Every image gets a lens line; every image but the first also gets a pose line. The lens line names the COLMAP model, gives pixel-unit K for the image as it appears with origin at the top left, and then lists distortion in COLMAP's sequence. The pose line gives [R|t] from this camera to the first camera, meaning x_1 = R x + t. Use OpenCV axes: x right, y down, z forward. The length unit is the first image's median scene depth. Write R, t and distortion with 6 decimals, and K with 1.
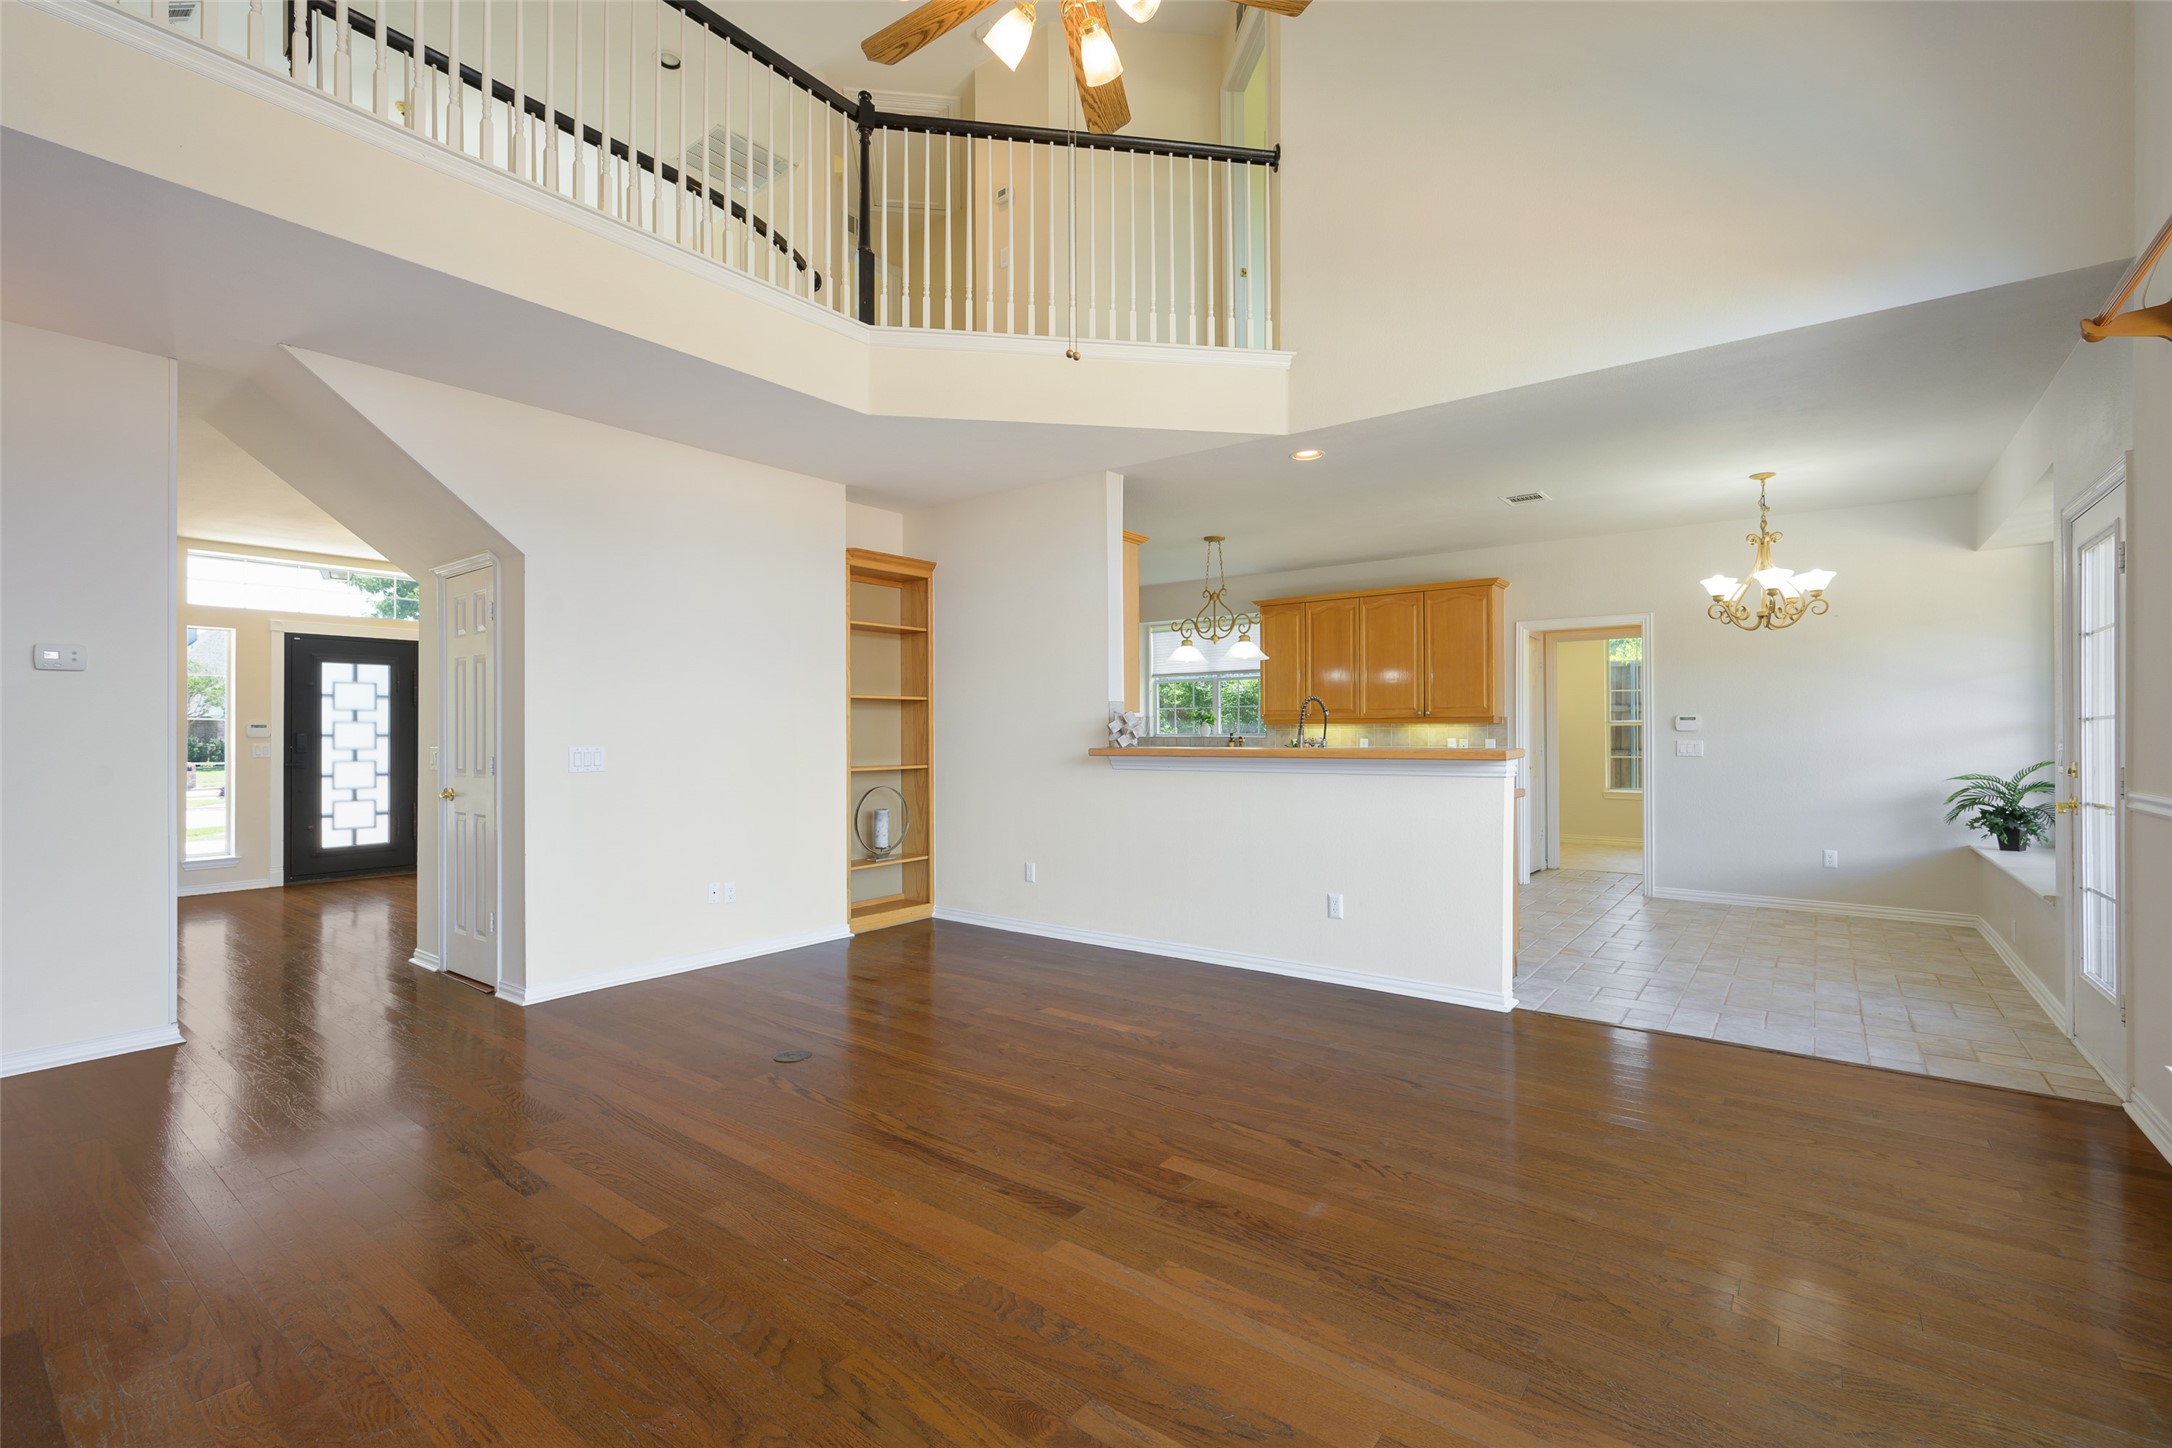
lens RADIAL K [[954.1, 0, 1095.3], [0, 954.1, 723.3], [0, 0, 1]] dist [-0.000742, 0.000201]
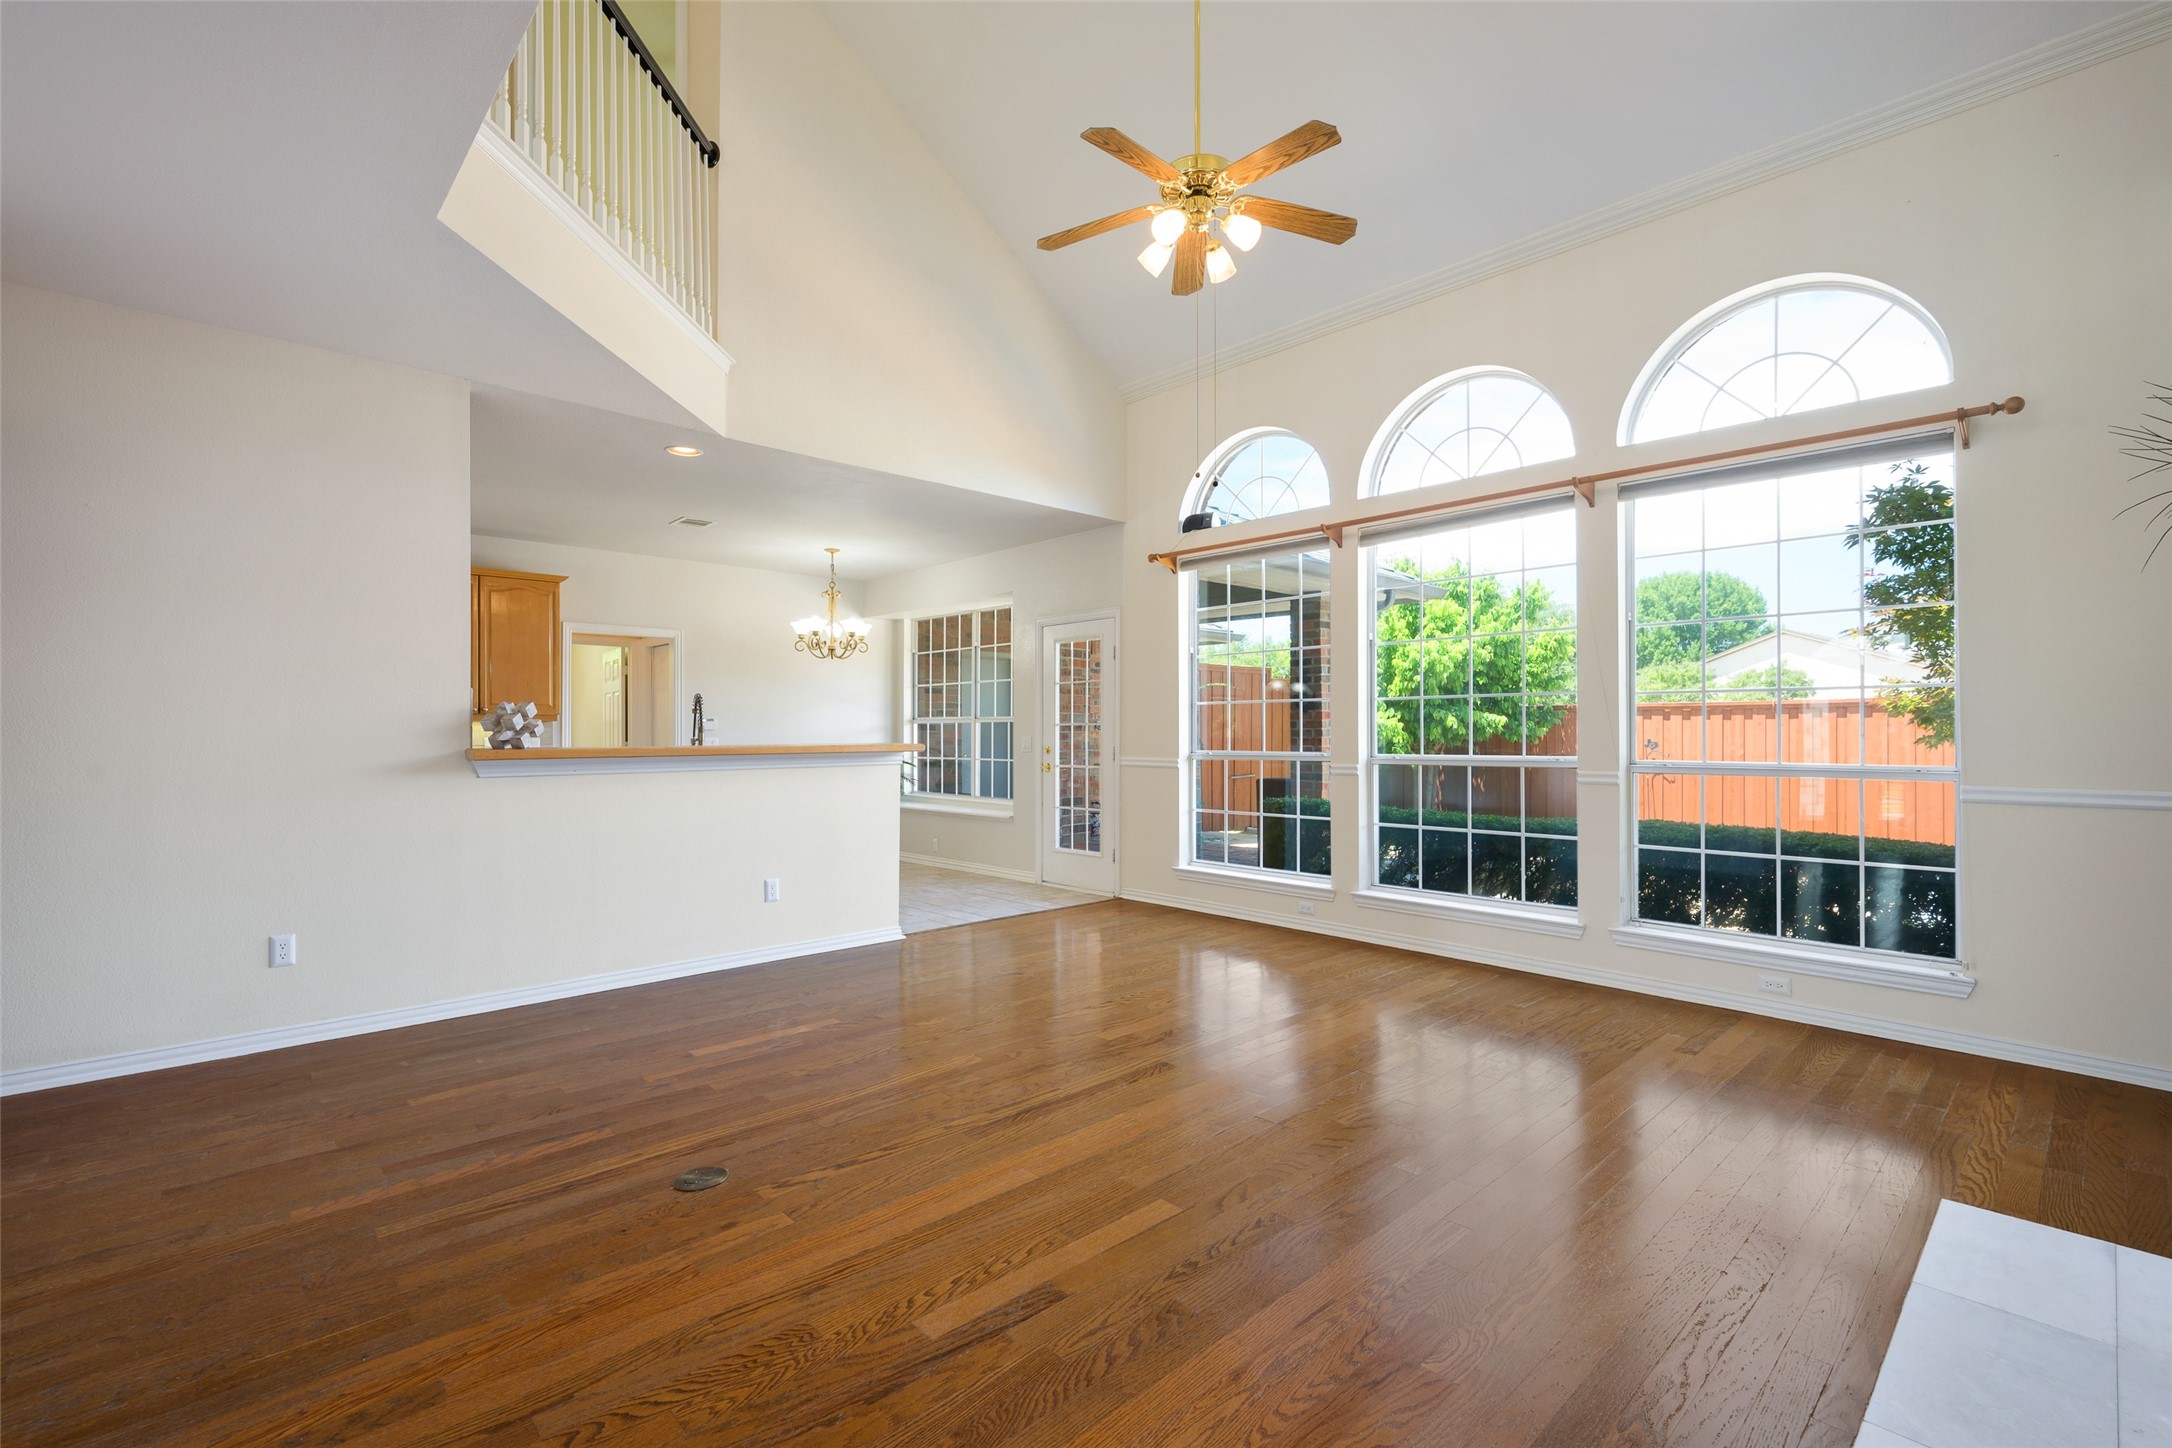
lens RADIAL K [[954.1, 0, 1095.3], [0, 954.1, 723.3], [0, 0, 1]] dist [-0.000742, 0.000201]
pose [[0.161405, 0.009215, 0.986845, -1.241993], [-0.010423, 0.999917, -0.007632, 0.009167], [-0.986833, -0.009054, 0.161488, 0.748833]]
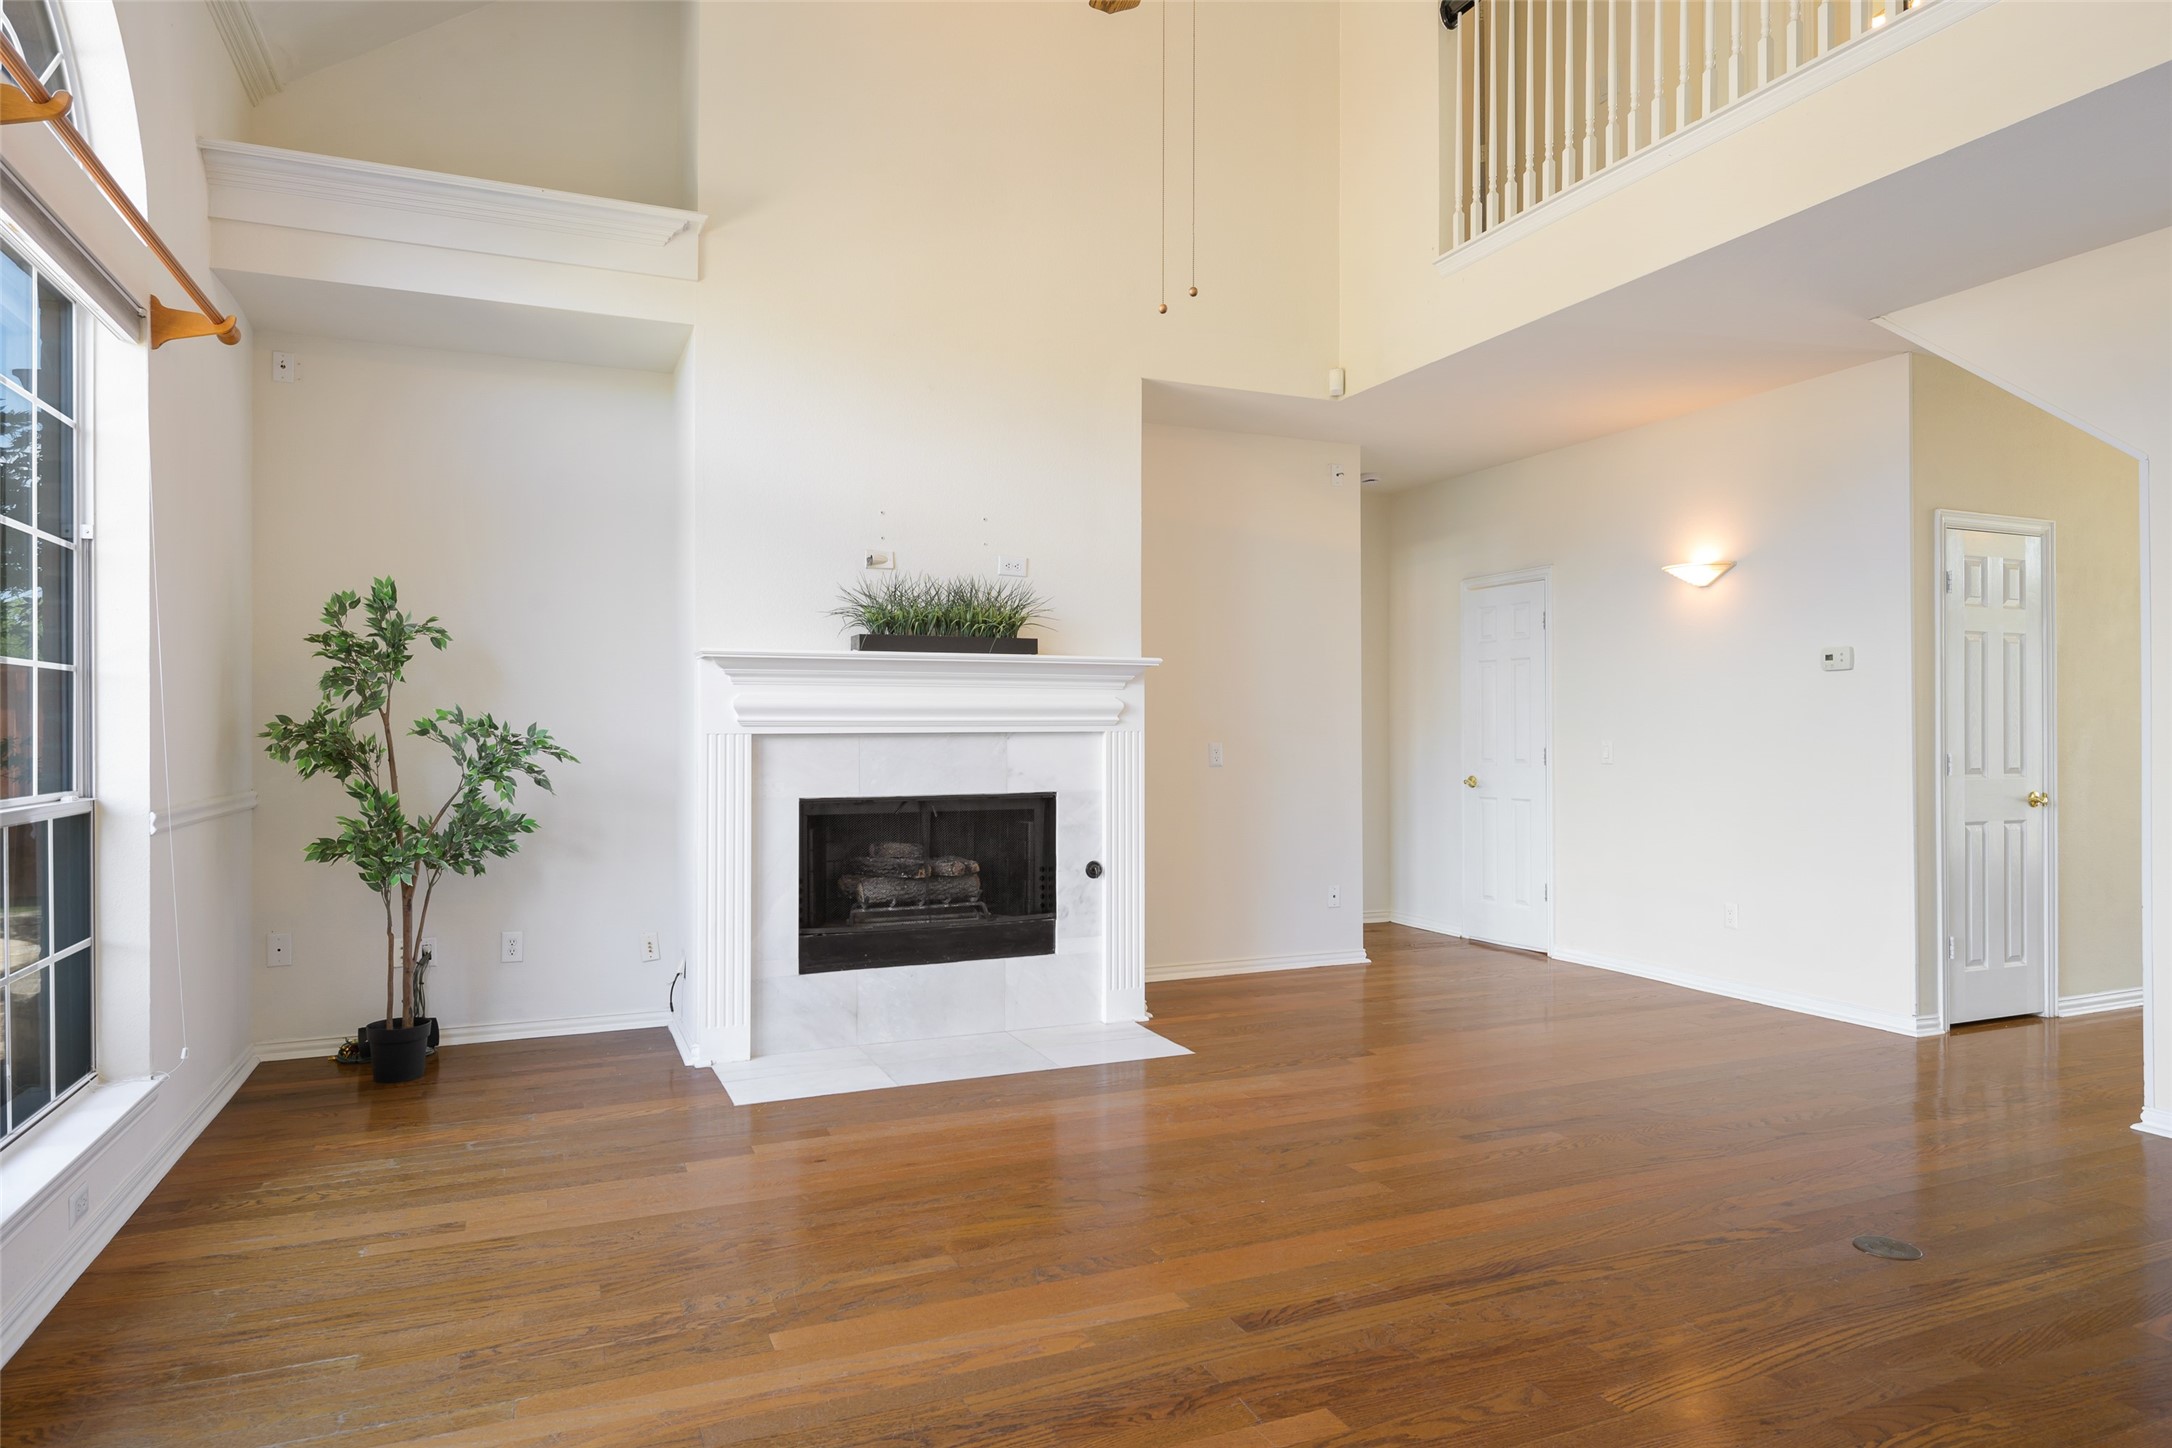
lens RADIAL K [[1271.4, 0, 1086.7], [0, 1271.4, 750.8], [0, 0, 1]] dist [0.000956, -0.001376]
pose [[-0.490575, 0.018247, -0.871208, 0.830763], [0.015357, 0.999807, 0.012292, 0.006884], [0.871264, -0.007349, -0.490760, 1.205072]]
